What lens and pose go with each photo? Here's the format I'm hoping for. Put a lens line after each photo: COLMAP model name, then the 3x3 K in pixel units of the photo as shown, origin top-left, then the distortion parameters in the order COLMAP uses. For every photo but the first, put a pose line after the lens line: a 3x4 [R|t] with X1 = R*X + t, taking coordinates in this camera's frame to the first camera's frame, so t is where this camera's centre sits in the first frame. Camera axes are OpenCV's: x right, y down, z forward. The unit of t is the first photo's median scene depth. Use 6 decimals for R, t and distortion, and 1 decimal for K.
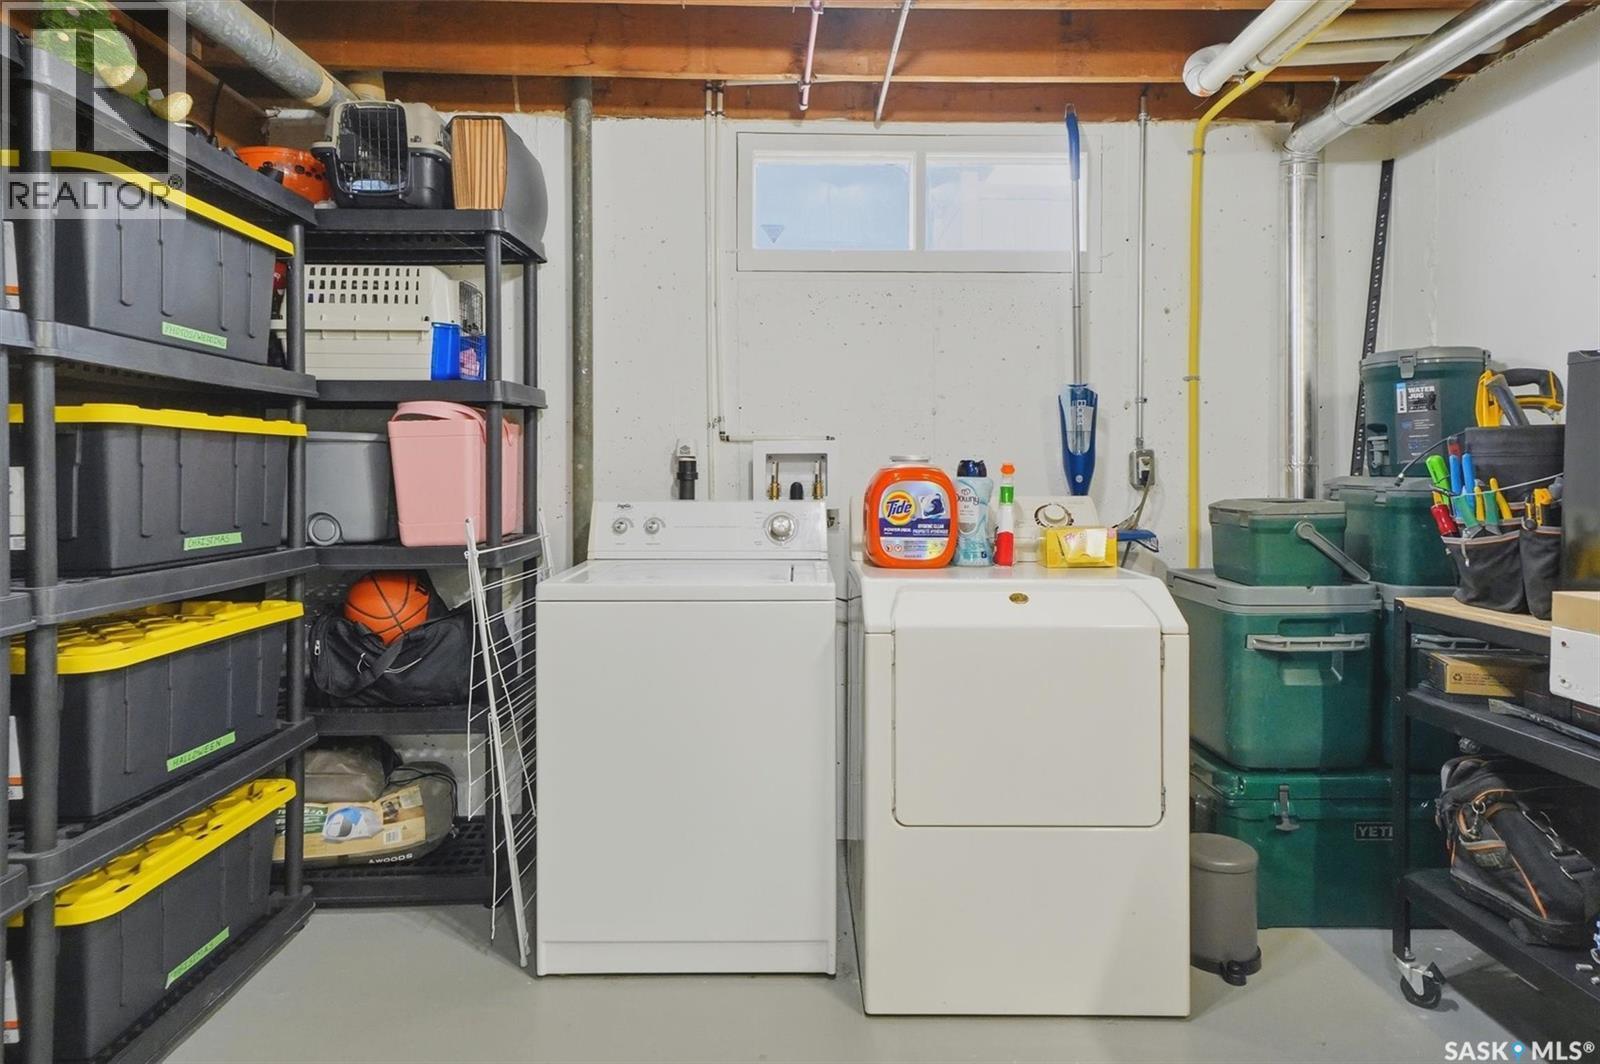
lens RADIAL K [[1732.1, 0, 800.0], [0, 1732.1, 532.0], [0, 0, 1]] dist [-0.049268, -0.013742]
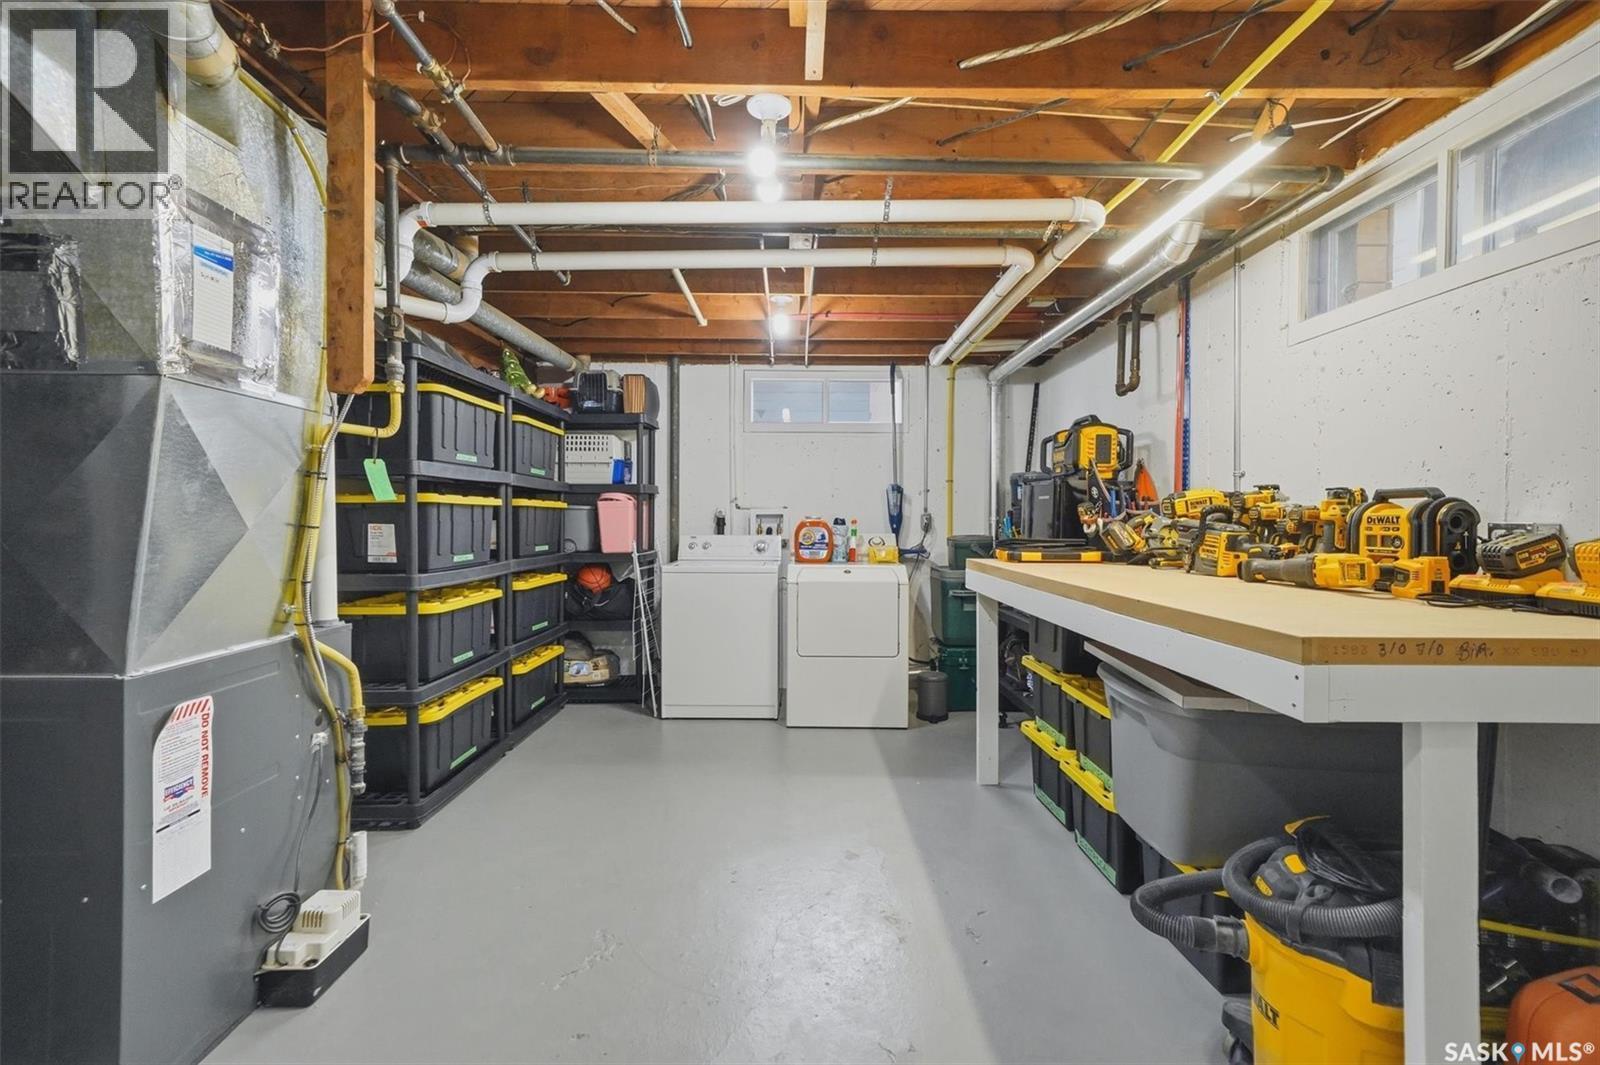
lens RADIAL K [[1732.1, 0, 800.0], [0, 1732.1, 532.5], [0, 0, 1]] dist [-0.049268, -0.013742]
pose [[0.999839, 0.003342, -0.017614, 0.085802], [-0.003808, 0.999642, -0.026481, 0.041713], [0.017520, 0.026544, 0.999494, -1.385317]]
